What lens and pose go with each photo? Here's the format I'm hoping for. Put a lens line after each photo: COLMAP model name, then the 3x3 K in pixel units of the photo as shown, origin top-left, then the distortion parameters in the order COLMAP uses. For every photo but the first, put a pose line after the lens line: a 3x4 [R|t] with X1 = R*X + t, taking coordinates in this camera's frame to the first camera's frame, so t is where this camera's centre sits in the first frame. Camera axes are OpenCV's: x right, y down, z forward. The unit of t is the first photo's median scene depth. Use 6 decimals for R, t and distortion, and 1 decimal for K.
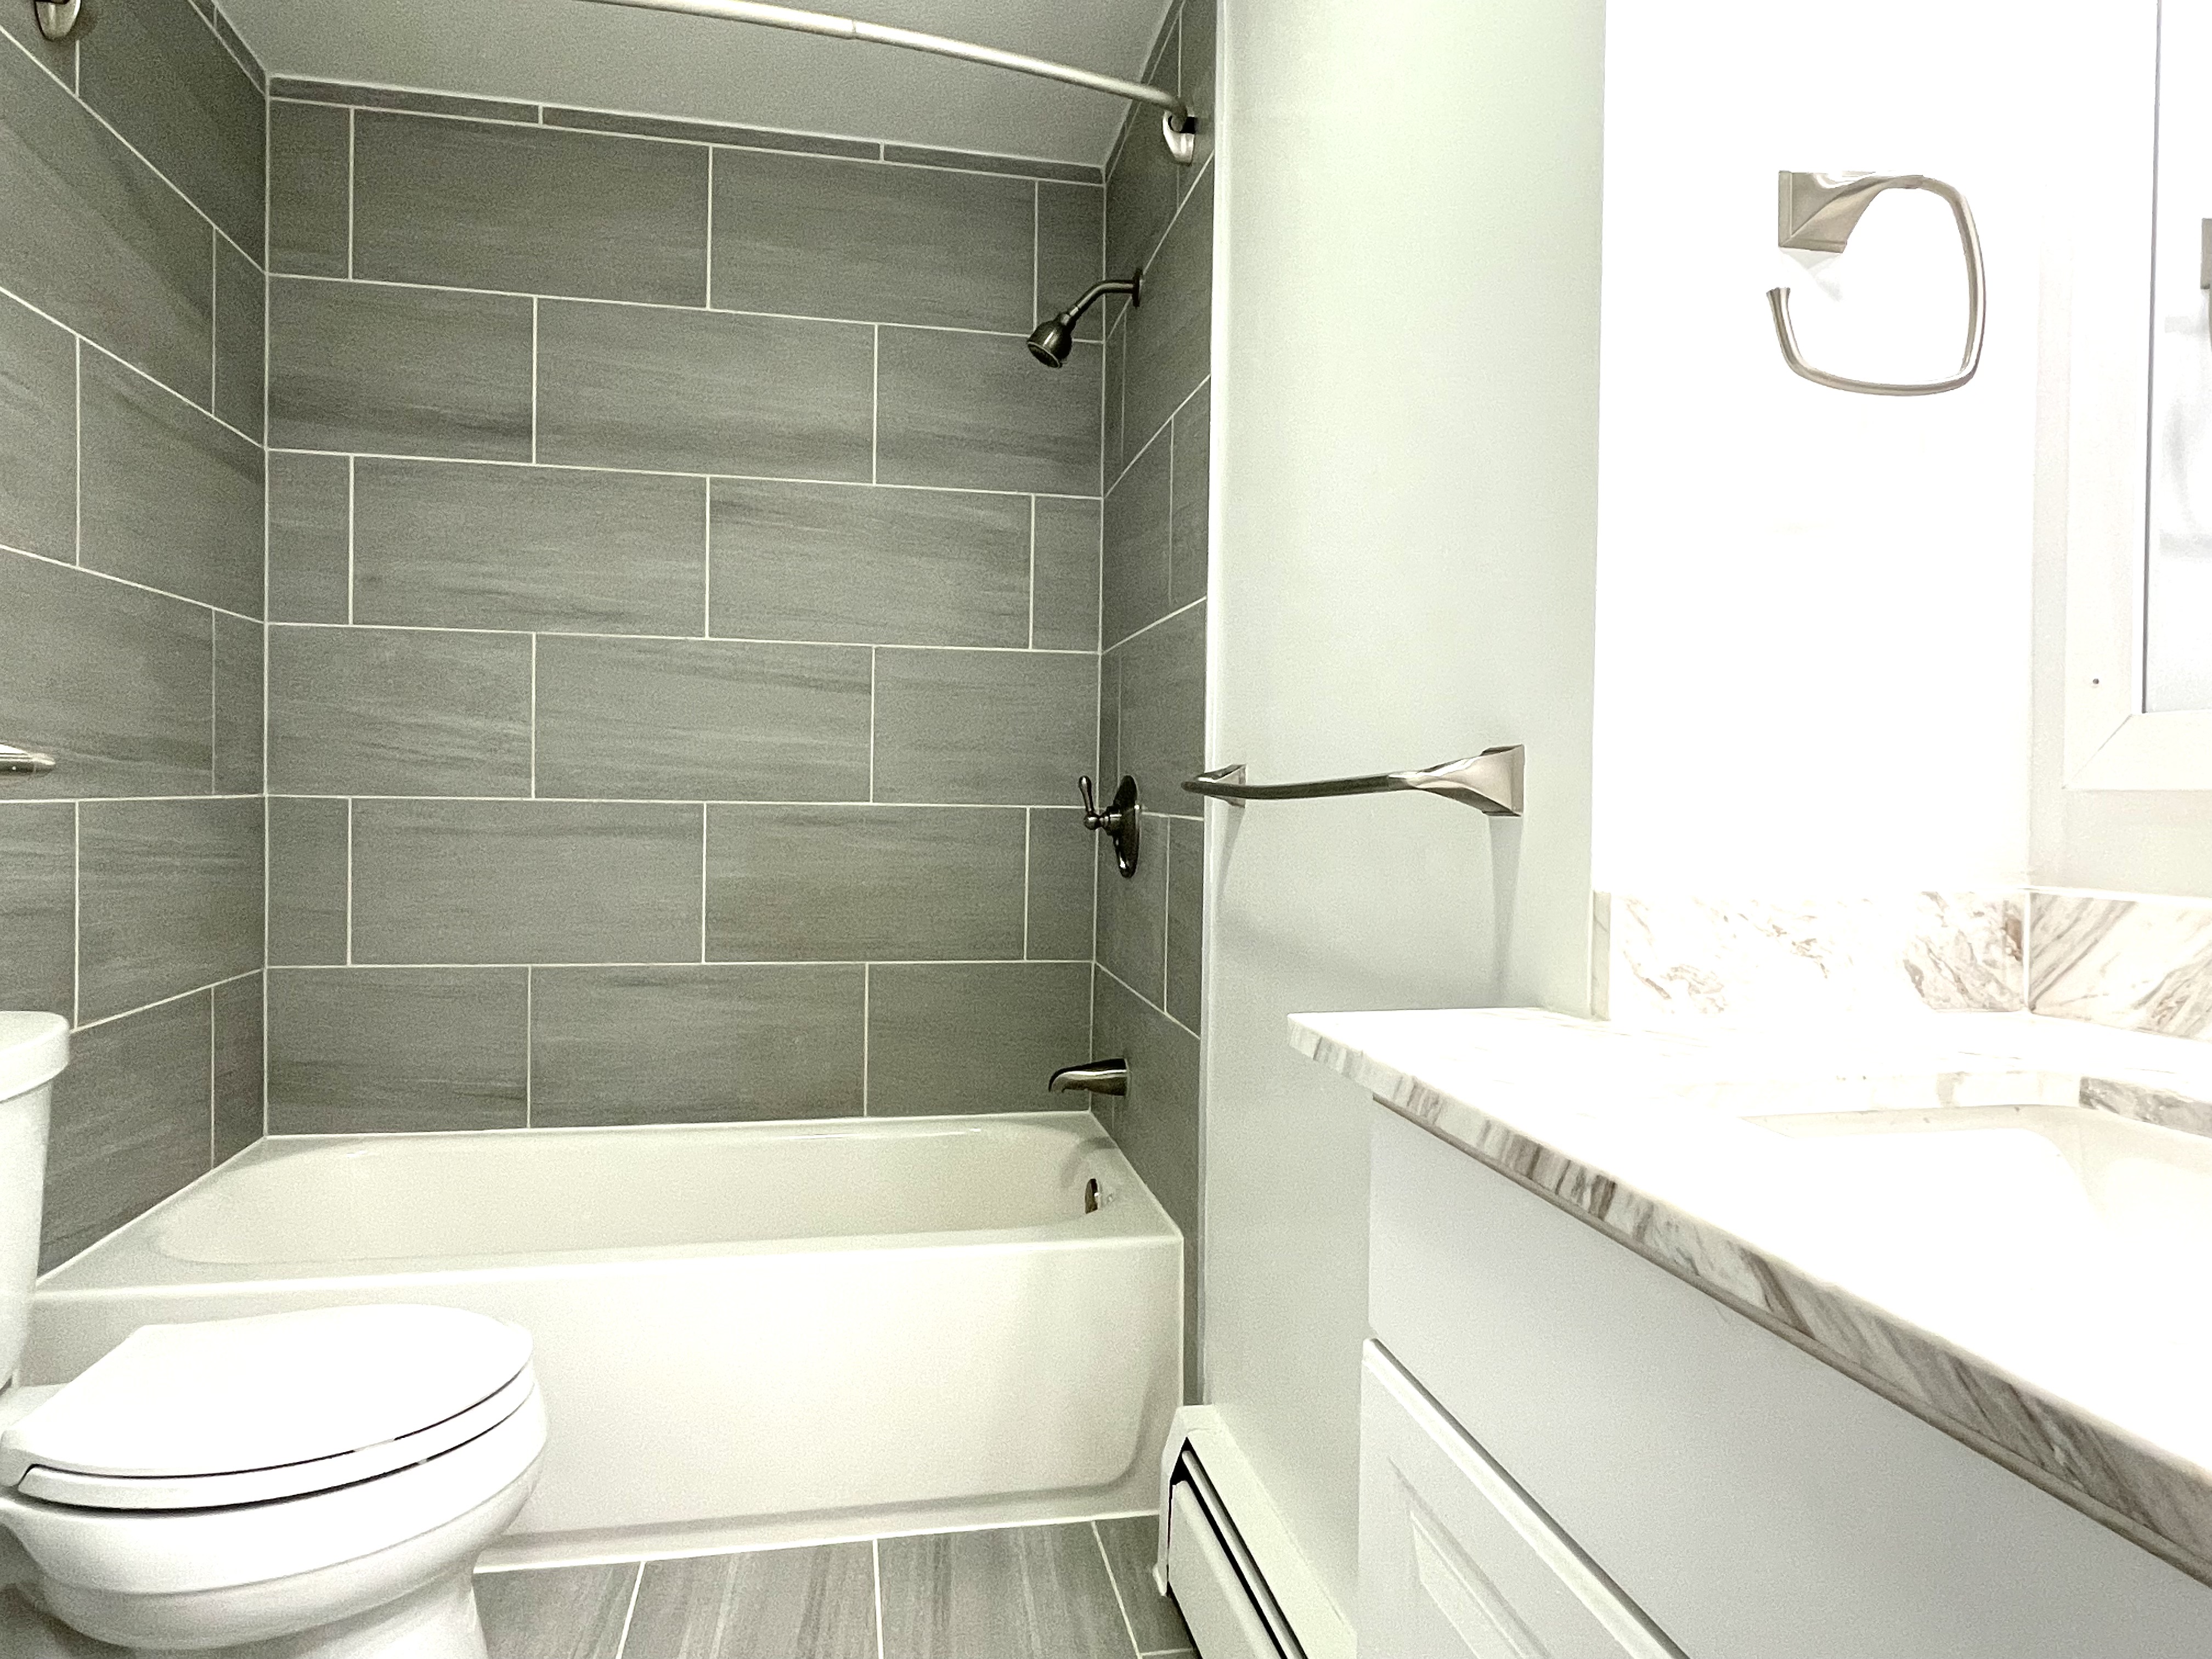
lens RADIAL K [[1318.4, 0, 1096.6], [0, 1318.4, 814.1], [0, 0, 1]] dist [0.002069, -0.004713]
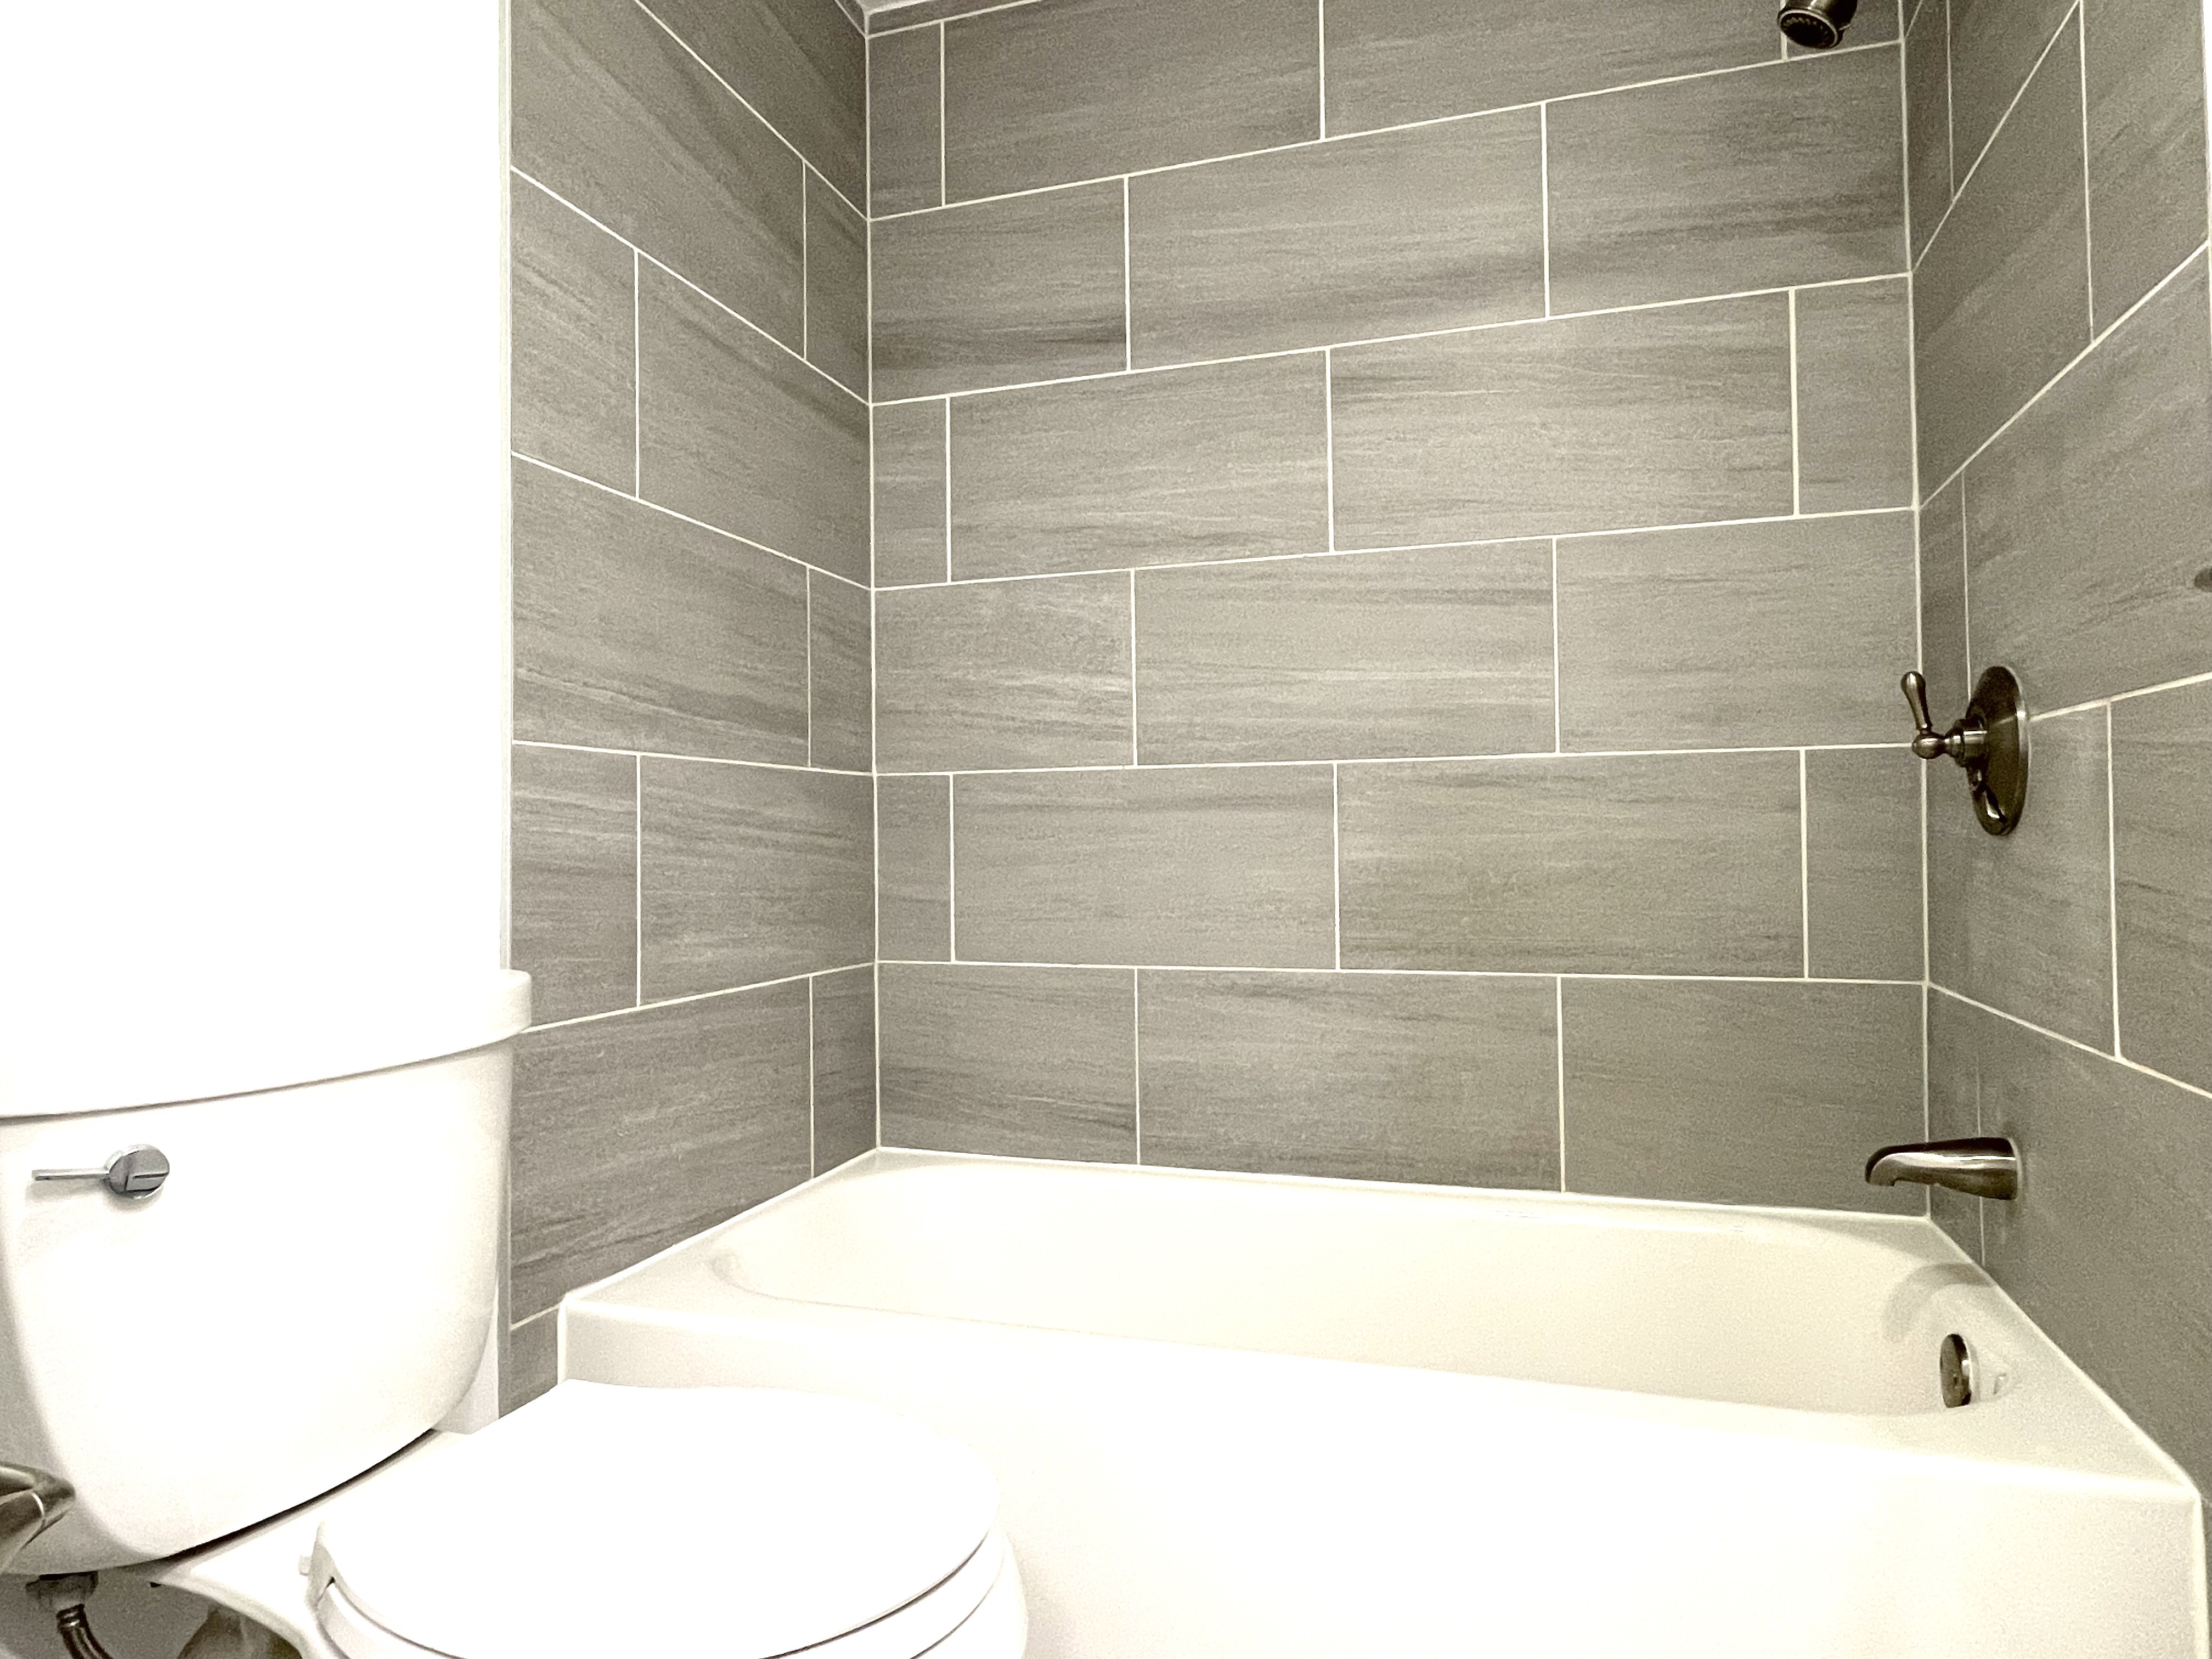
lens RADIAL K [[1318.4, 0, 1106.6], [0, 1318.4, 820.3], [0, 0, 1]] dist [0.002069, -0.004713]
pose [[0.872507, -0.035774, -0.487290, -0.040364], [0.017954, 0.998990, -0.041192, 0.060167], [0.488271, 0.027192, 0.872268, 0.281941]]
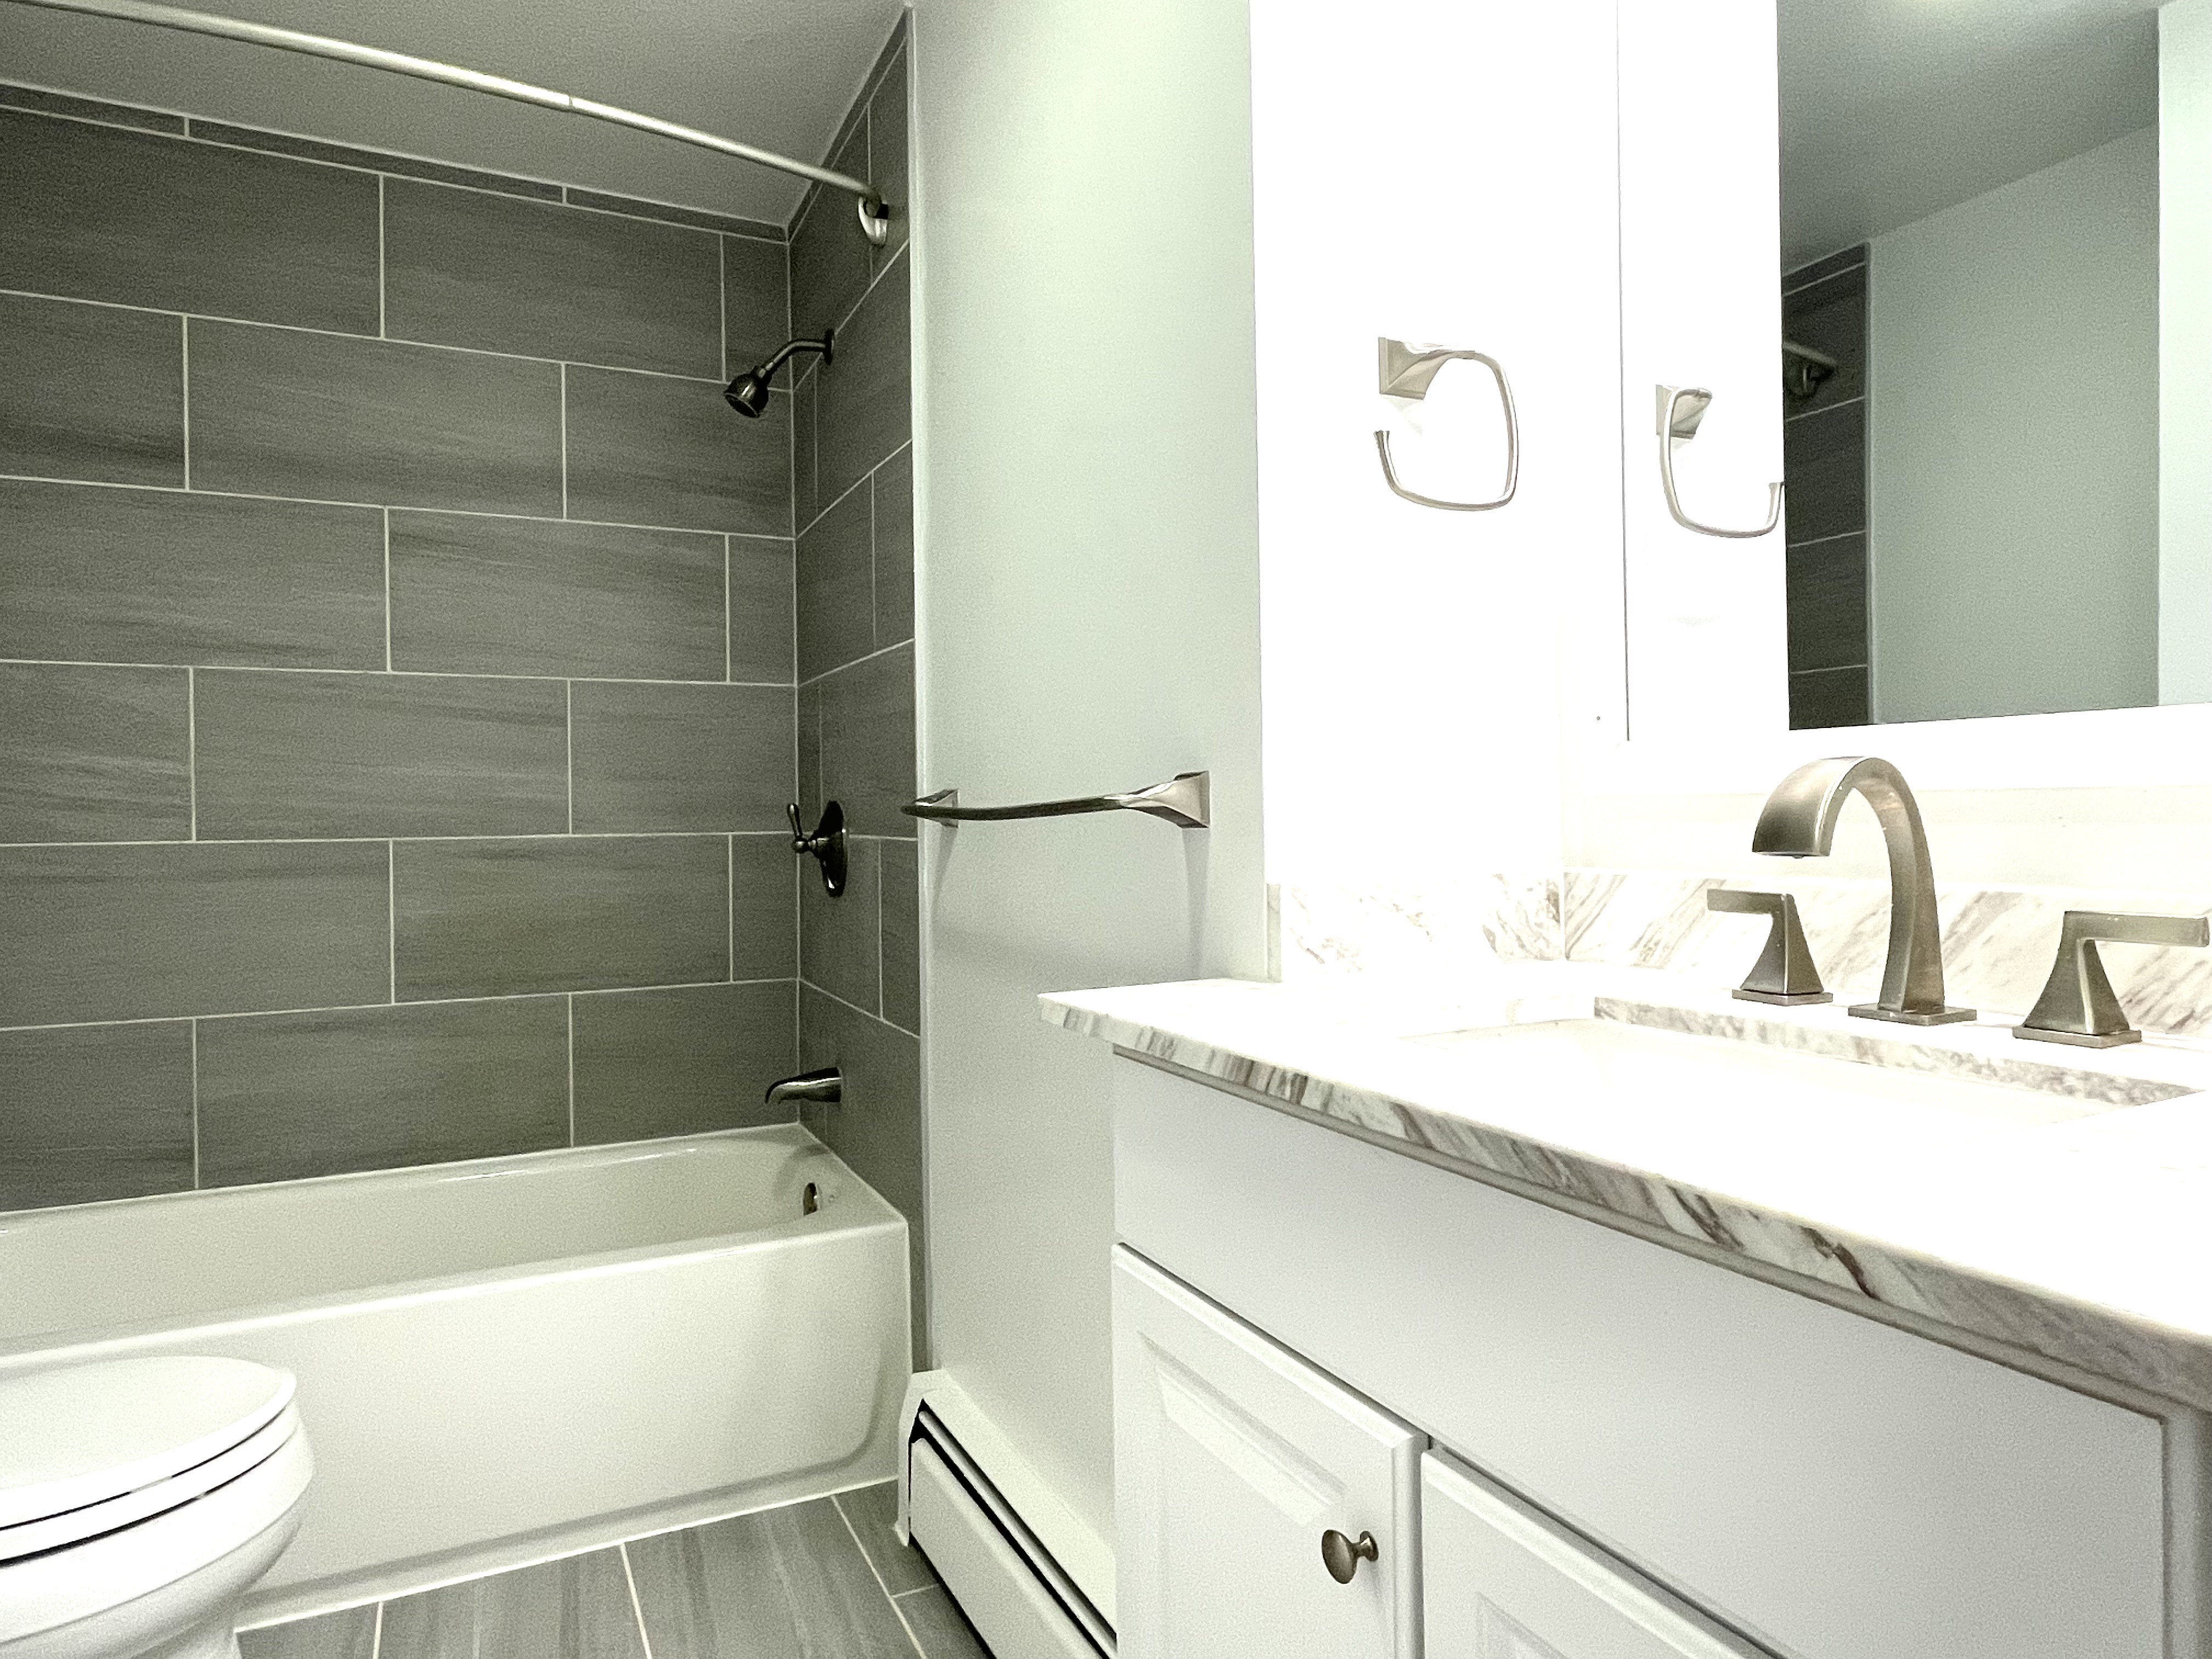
lens RADIAL K [[1318.4, 0, 1087.8], [0, 1318.4, 814.4], [0, 0, 1]] dist [0.002069, -0.004713]
pose [[0.966780, -0.027532, 0.254122, -0.049616], [0.031435, 0.999442, -0.011312, -0.000143], [-0.253669, 0.018924, 0.967106, -0.086138]]
